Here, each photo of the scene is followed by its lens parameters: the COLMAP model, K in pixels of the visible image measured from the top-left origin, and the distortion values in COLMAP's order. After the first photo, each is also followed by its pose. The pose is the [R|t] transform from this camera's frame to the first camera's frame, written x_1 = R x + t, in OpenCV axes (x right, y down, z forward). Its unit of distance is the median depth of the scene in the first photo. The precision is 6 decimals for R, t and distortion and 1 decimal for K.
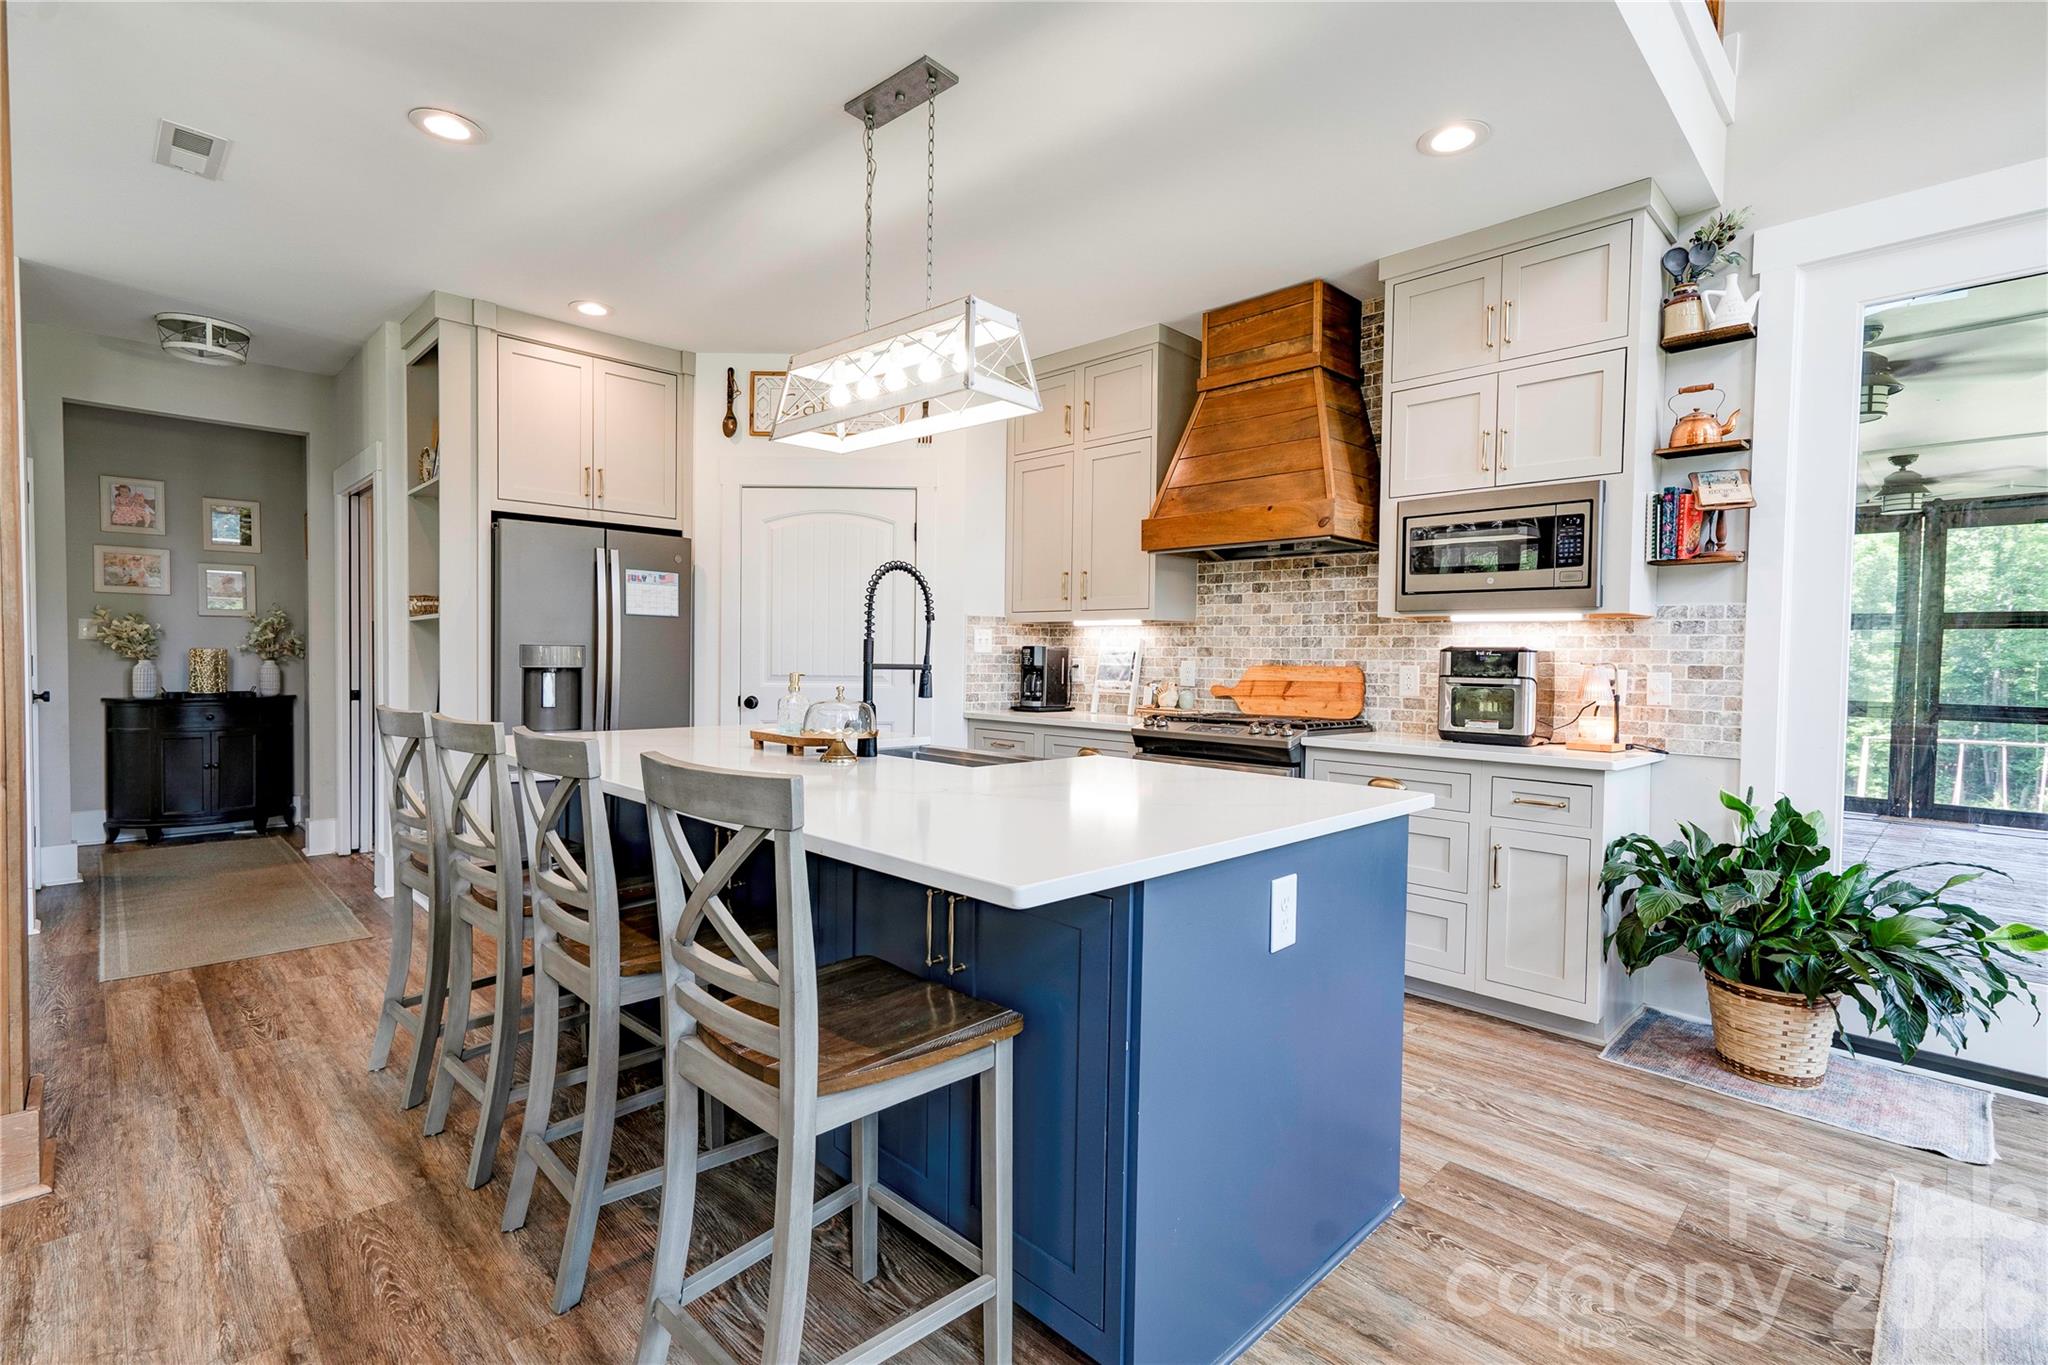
lens RADIAL K [[942.3, 0, 1010.5], [0, 942.3, 673.5], [0, 0, 1]] dist [-0.002632, 0.009397]
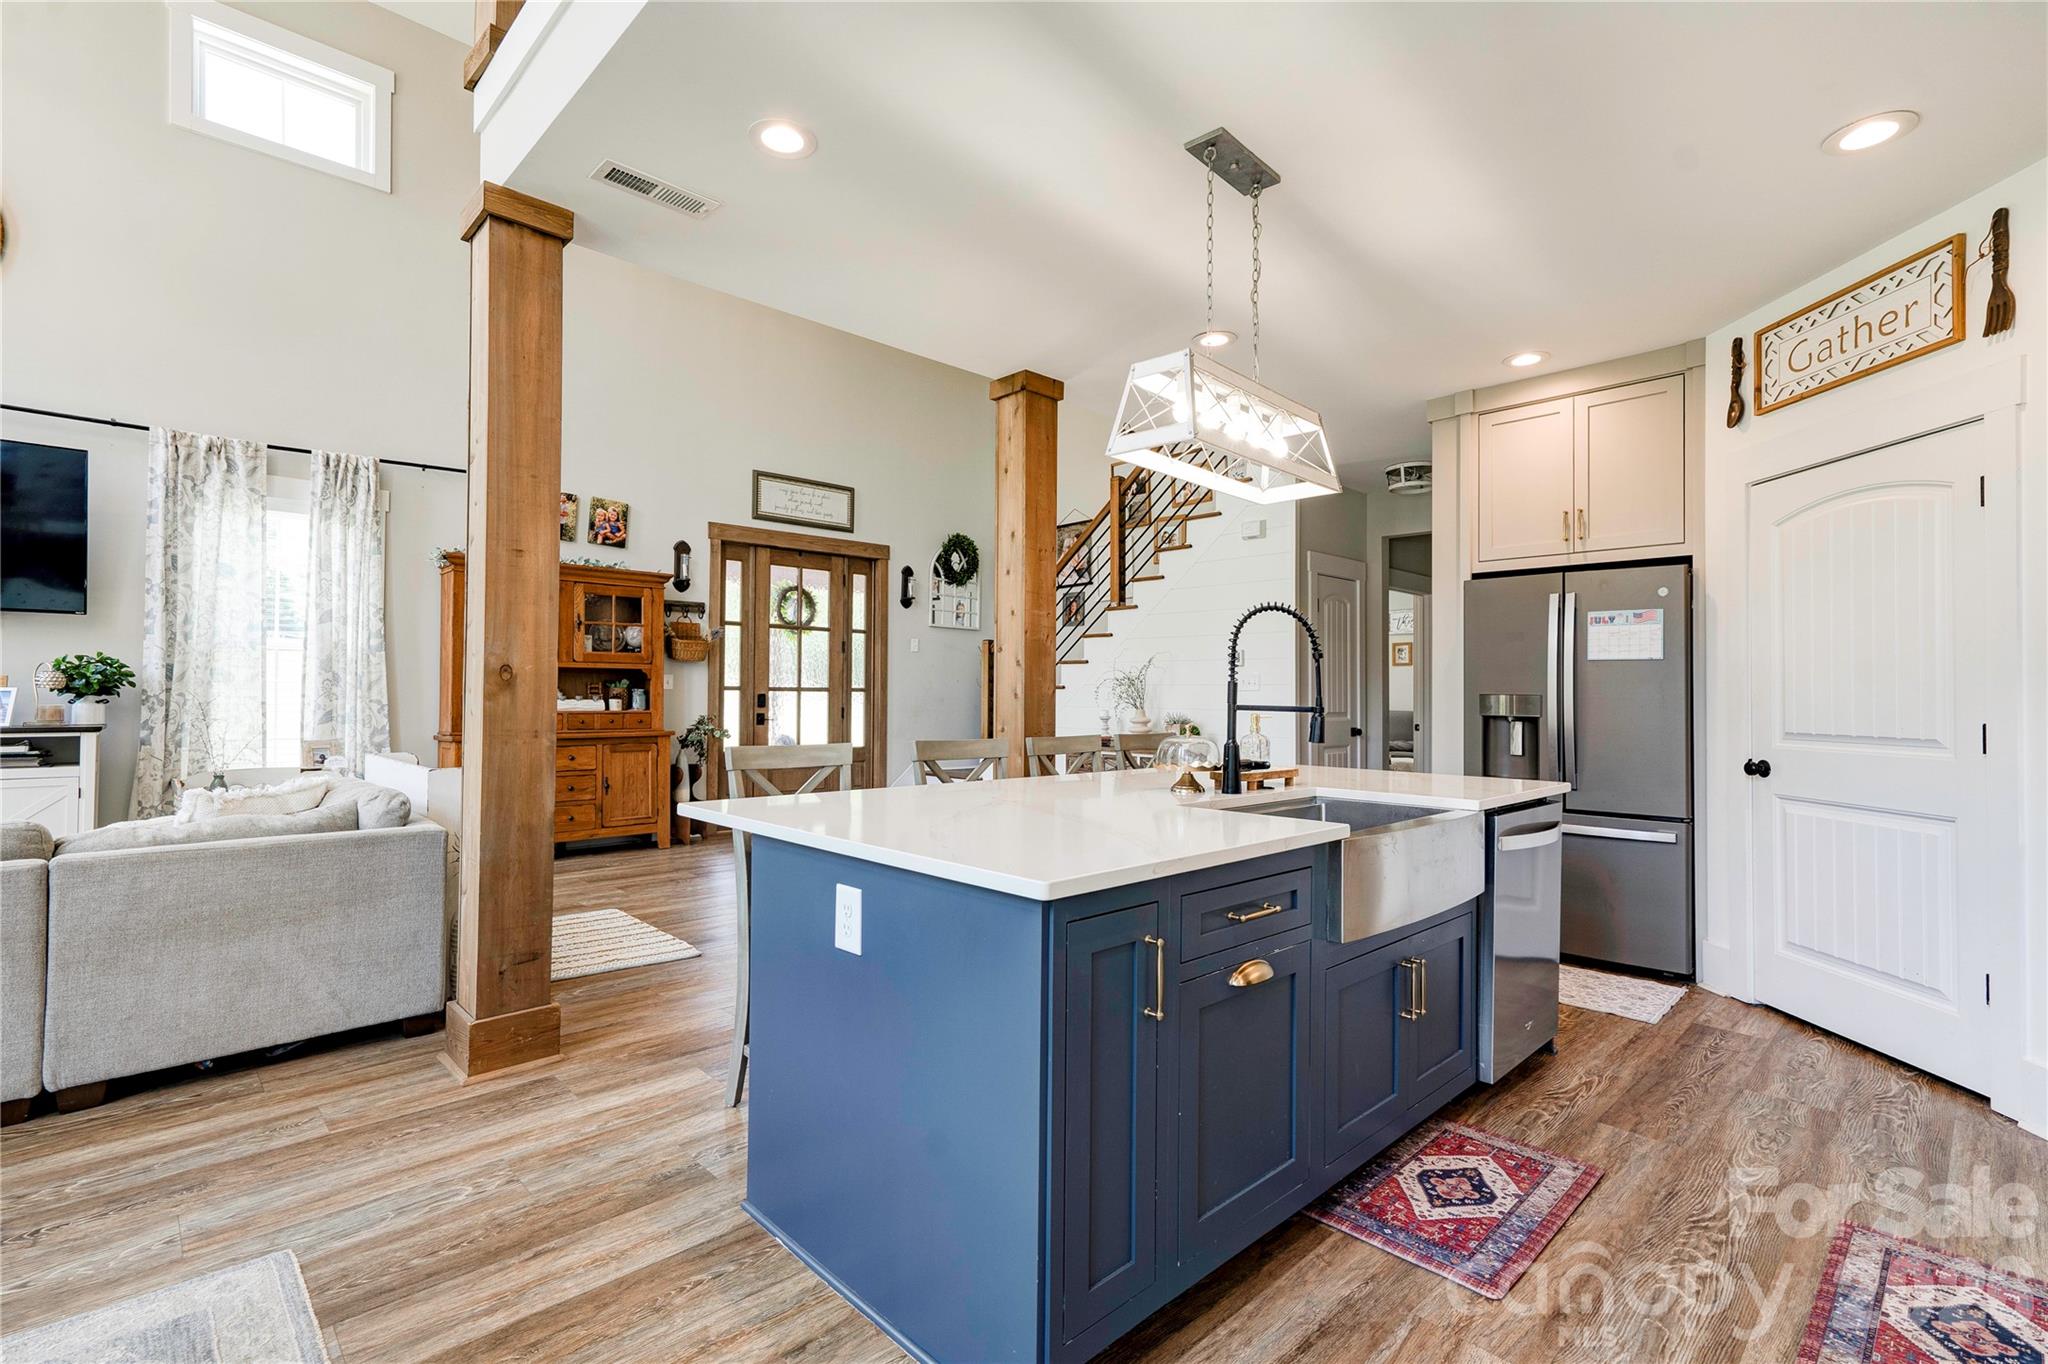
lens RADIAL K [[942.3, 0, 1010.5], [0, 942.3, 673.0], [0, 0, 1]] dist [-0.002632, 0.009397]
pose [[-0.013756, -0.035096, -0.999289, 0.731225], [-0.029474, 0.998964, -0.034679, -0.001995], [0.999471, 0.028976, -0.014776, 0.622412]]
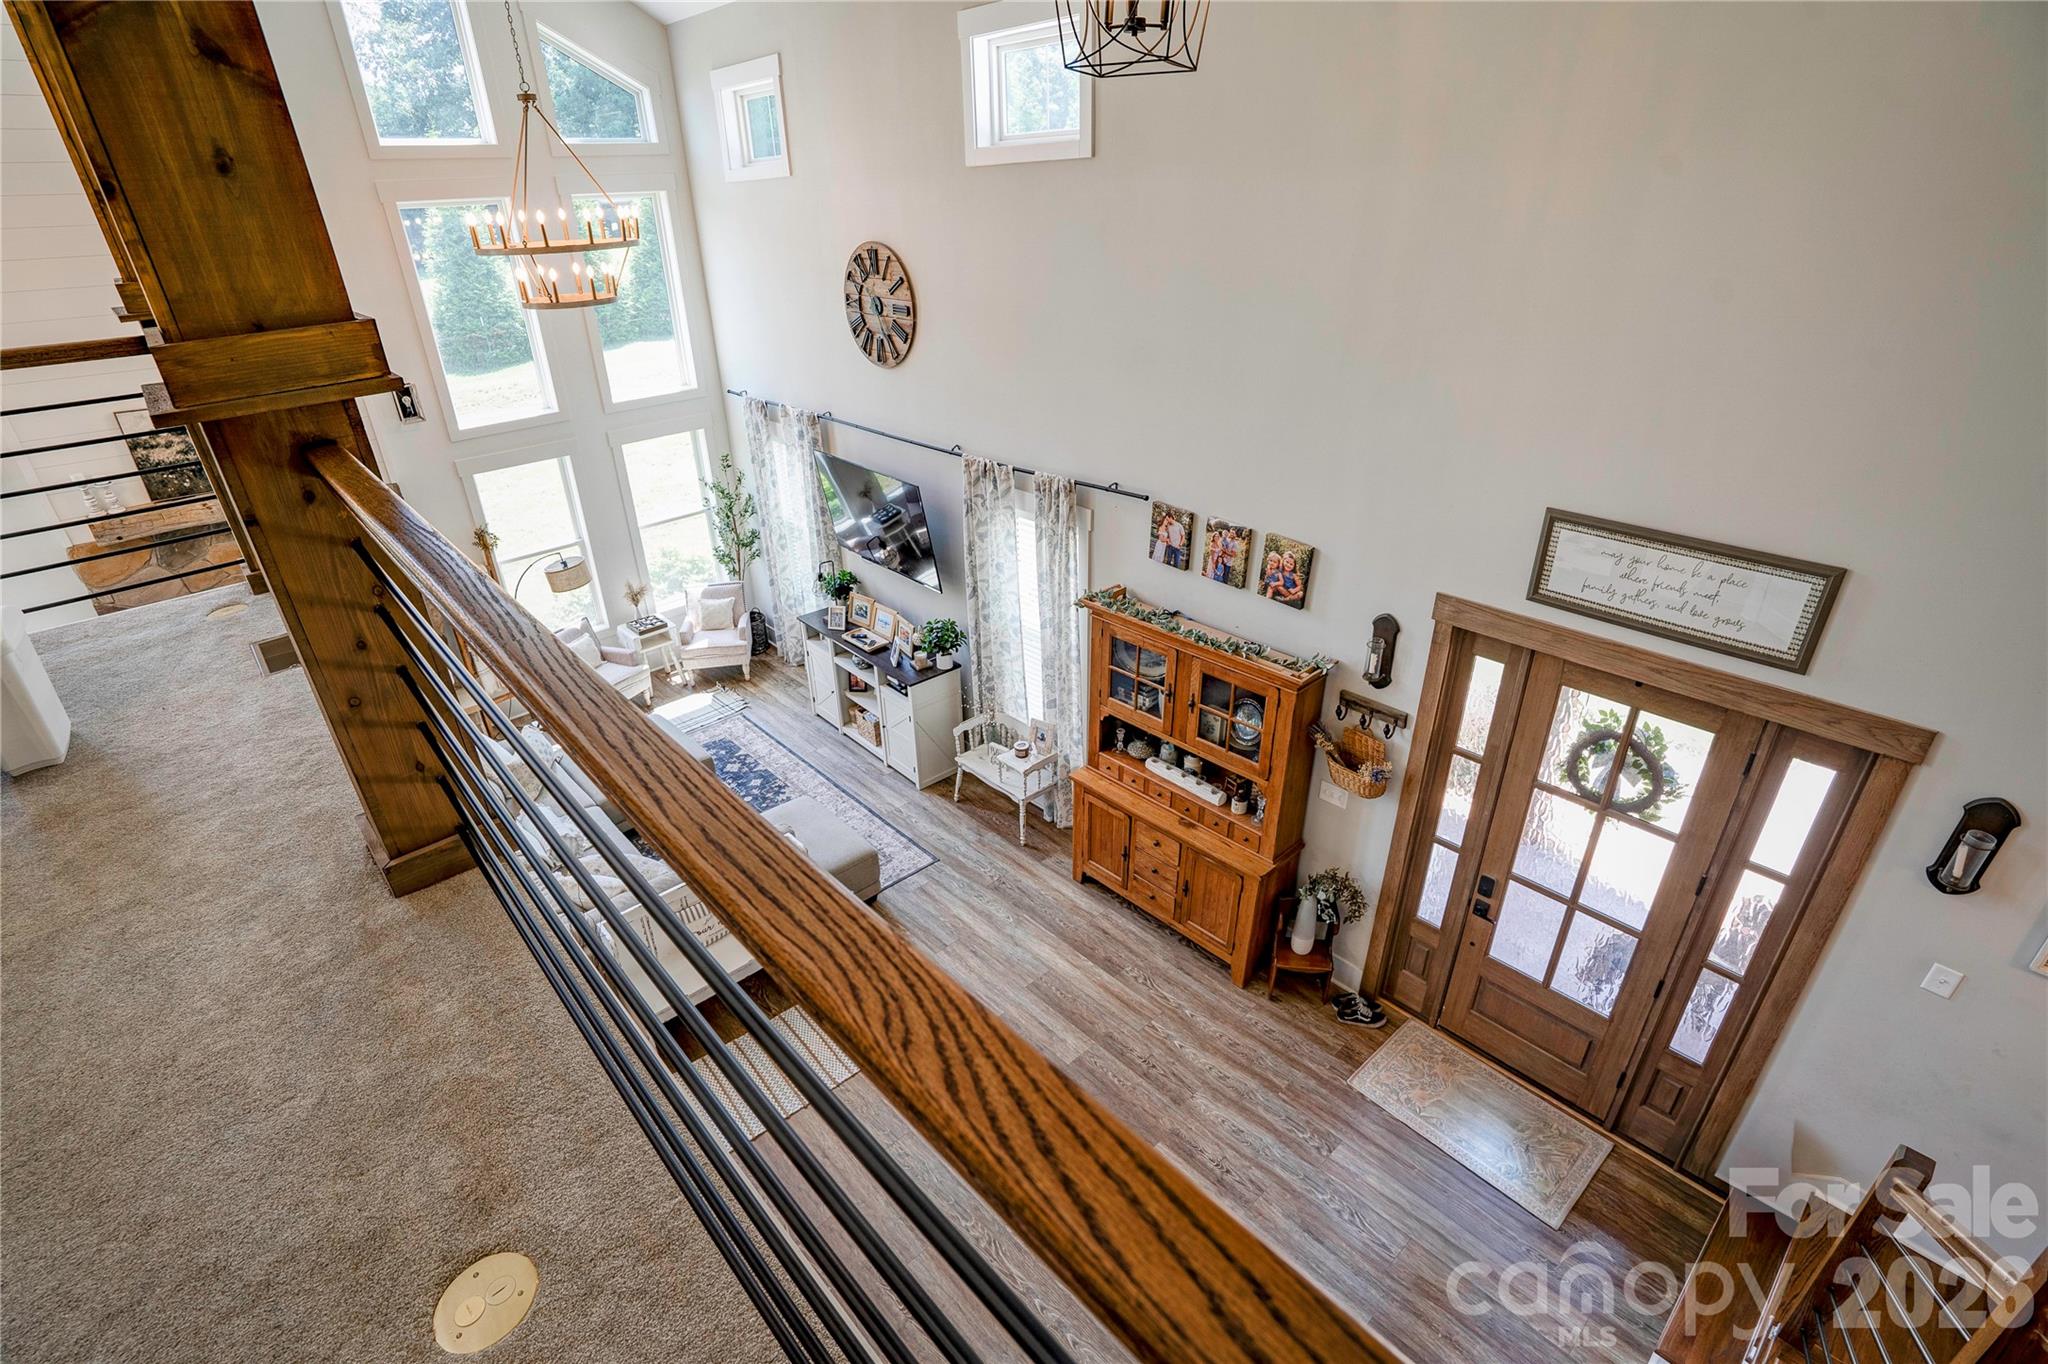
lens RADIAL K [[953.7, 0, 1012.1], [0, 953.7, 685.8], [0, 0, 1]] dist [-0.064314, 0.028246]
pose [[-0.998829, -0.009867, 0.047353, -1.107517], [0.014465, 0.873238, 0.487080, -1.008843], [-0.046156, 0.487195, -0.872073, 1.093190]]
